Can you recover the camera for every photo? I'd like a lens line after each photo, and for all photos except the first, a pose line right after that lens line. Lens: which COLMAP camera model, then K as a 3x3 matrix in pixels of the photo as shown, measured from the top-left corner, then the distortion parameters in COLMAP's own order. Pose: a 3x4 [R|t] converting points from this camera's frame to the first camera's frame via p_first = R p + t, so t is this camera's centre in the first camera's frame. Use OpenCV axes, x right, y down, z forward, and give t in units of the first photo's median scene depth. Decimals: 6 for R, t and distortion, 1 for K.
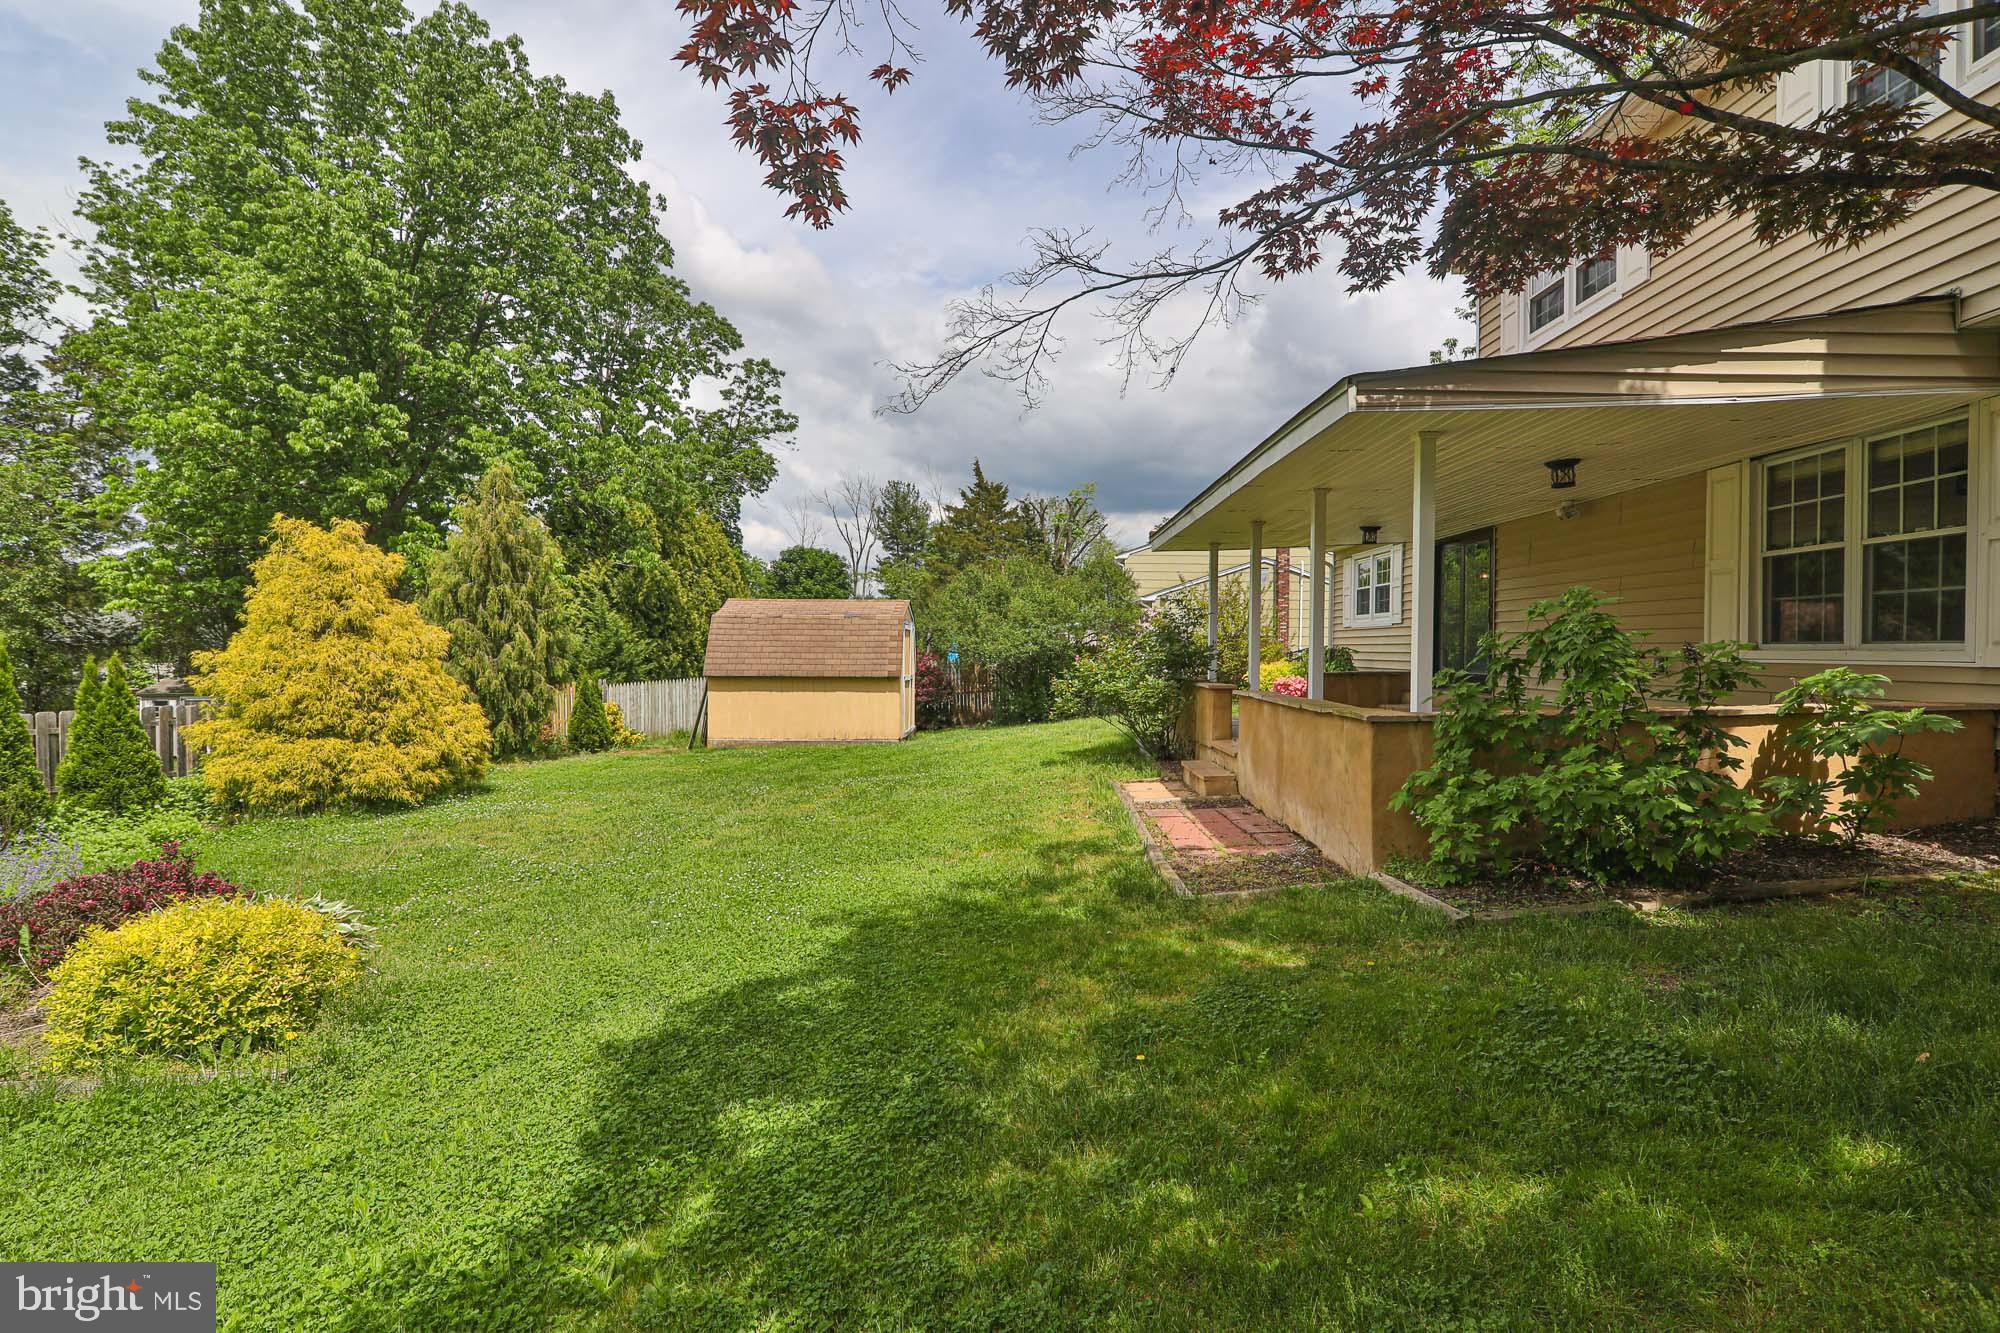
lens RADIAL K [[984.1, 0, 1012.0], [0, 984.1, 652.3], [0, 0, 1]] dist [-0.011072, -0.000153]
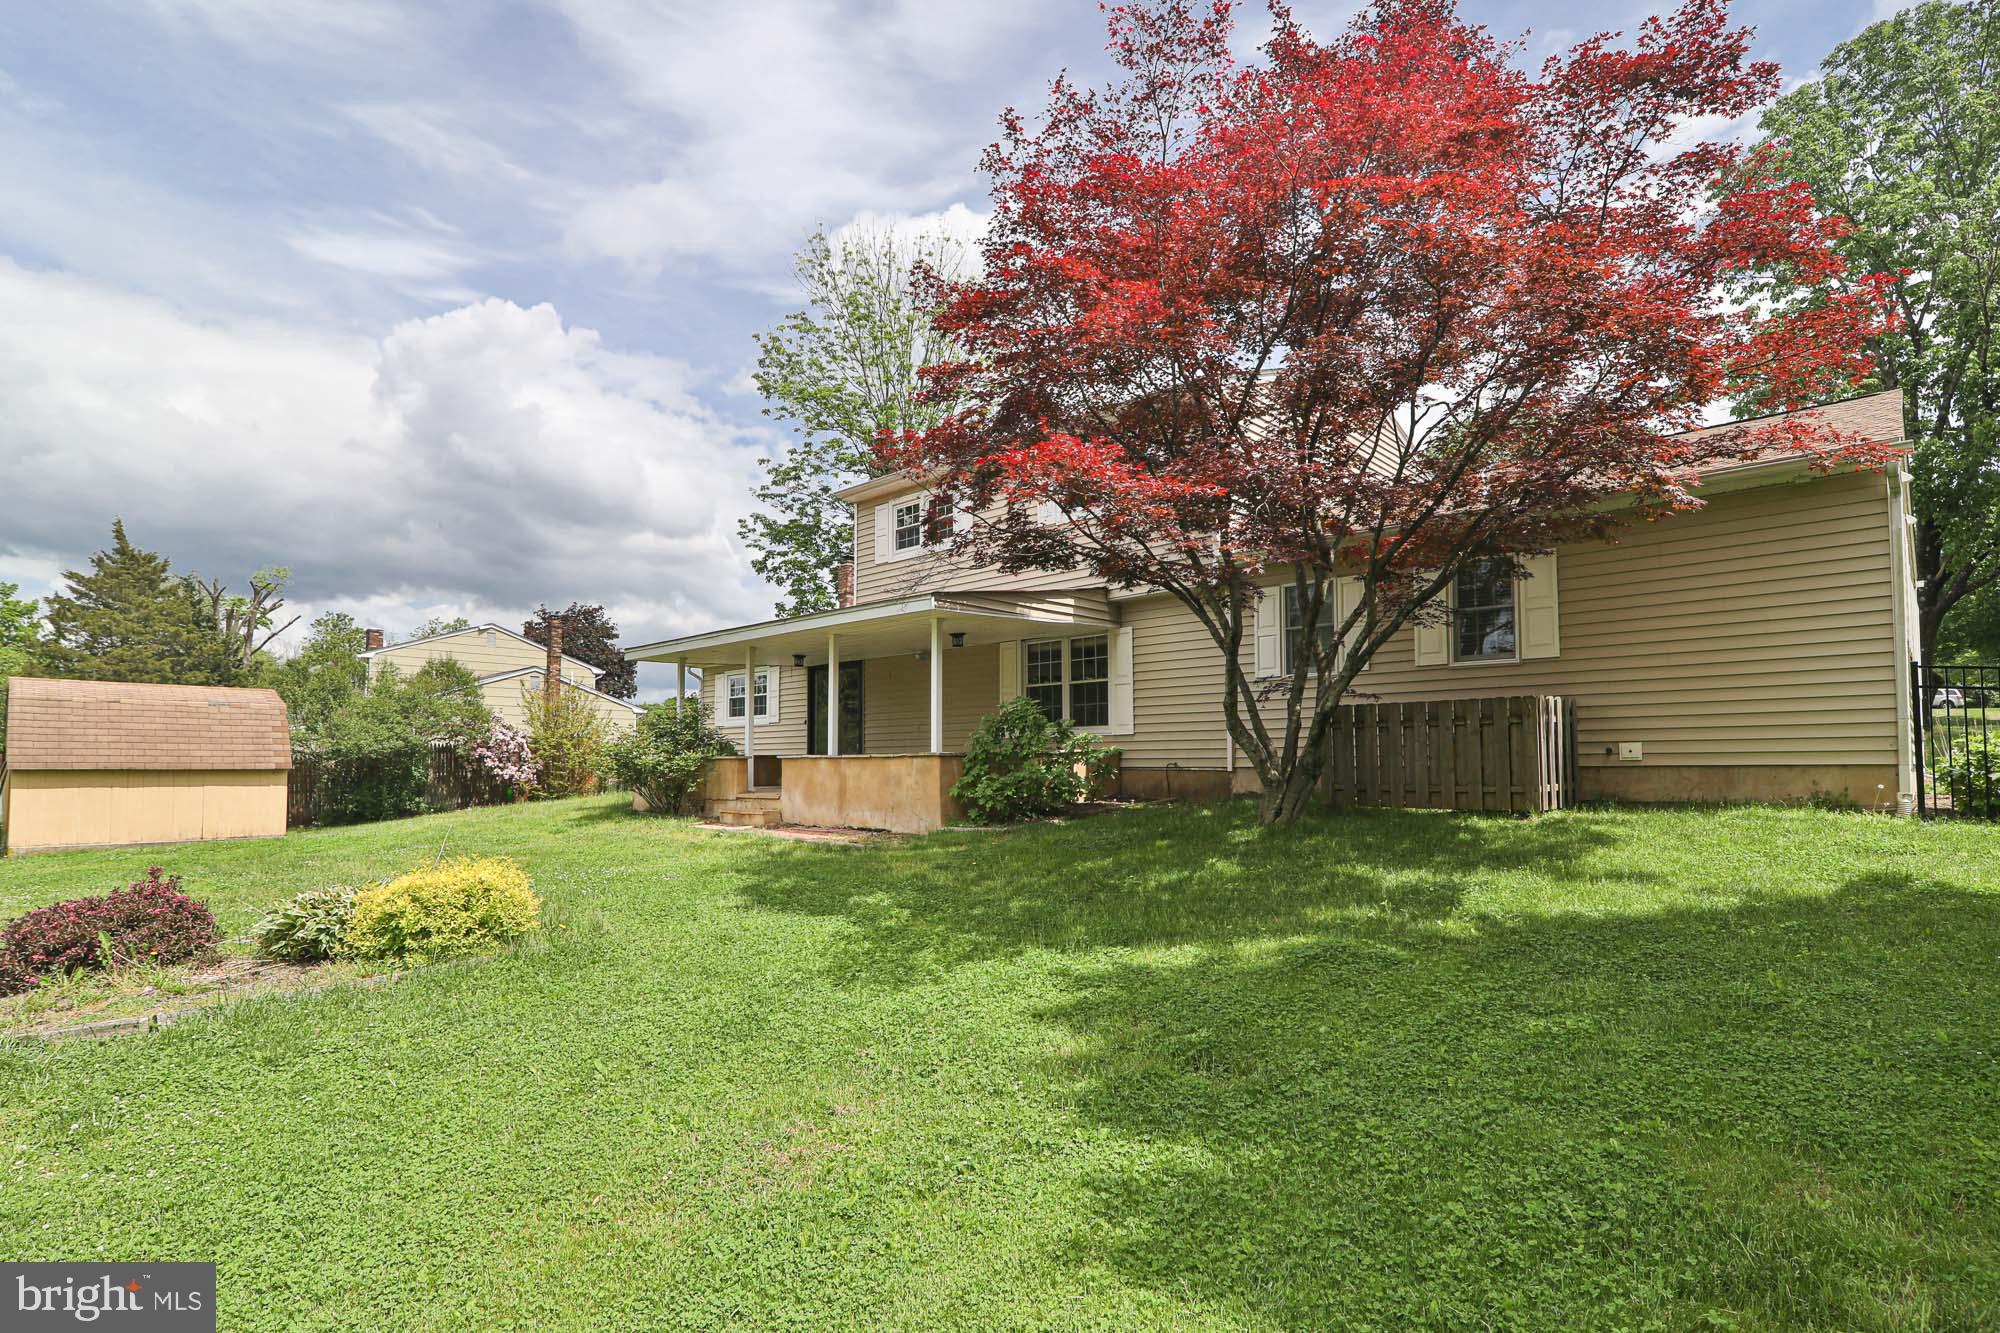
lens RADIAL K [[984.1, 0, 1012.8], [0, 984.1, 675.1], [0, 0, 1]] dist [-0.011072, -0.000153]
pose [[0.682576, 0.057664, 0.728536, -0.321672], [0.011983, 0.995865, -0.090050, 0.026909], [-0.730716, 0.070196, 0.679062, -0.167209]]
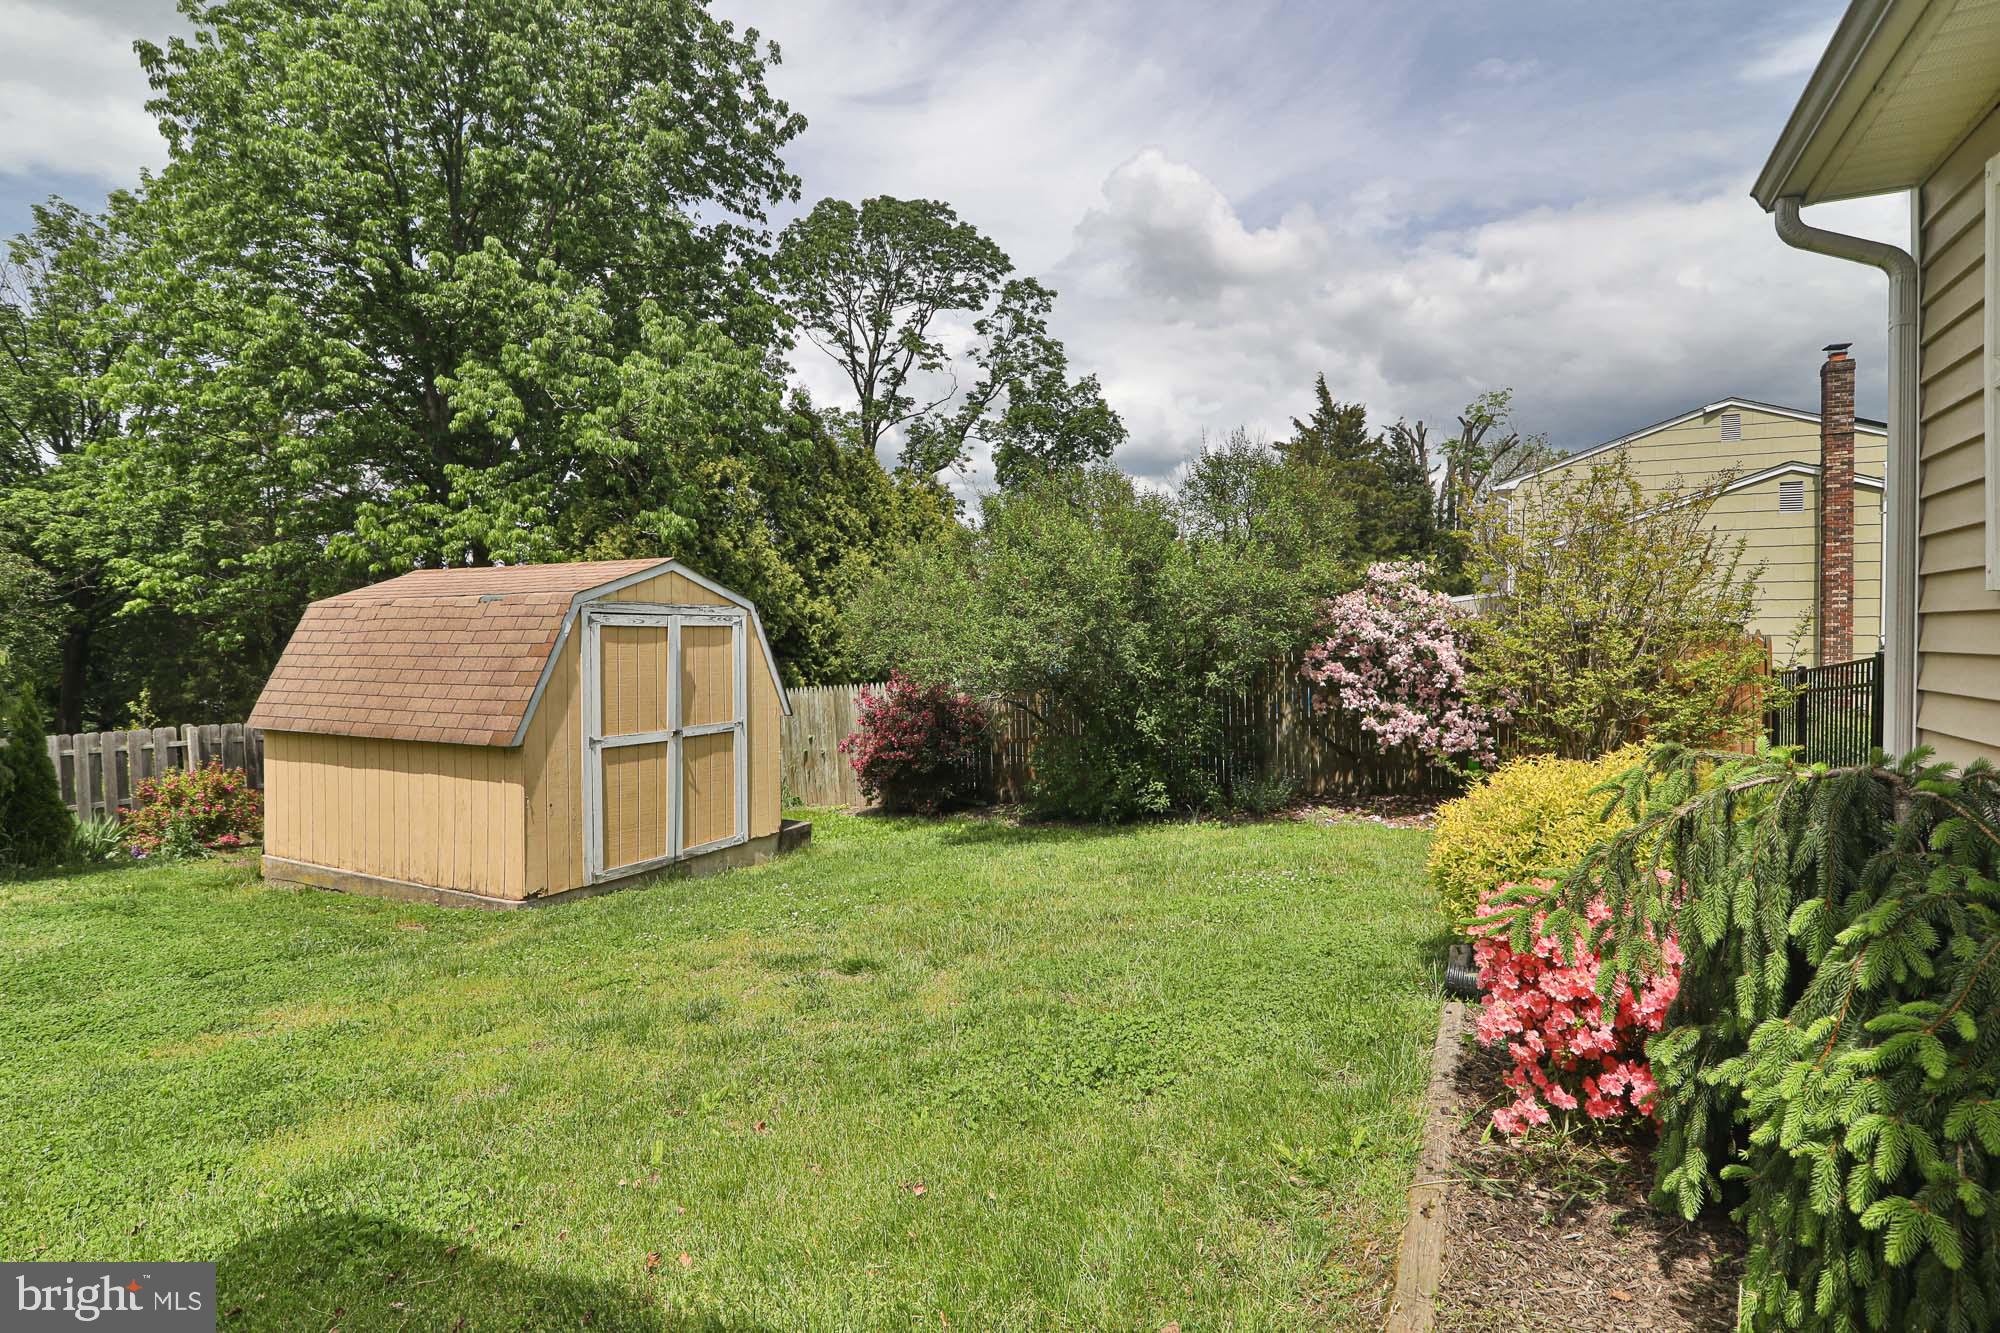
lens RADIAL K [[984.1, 0, 996.6], [0, 984.1, 652.1], [0, 0, 1]] dist [-0.011072, -0.000153]
pose [[0.886259, 0.001041, -0.463188, 0.255754], [0.007416, 0.999837, 0.016436, -0.019420], [0.463130, -0.018002, 0.886108, 0.730497]]
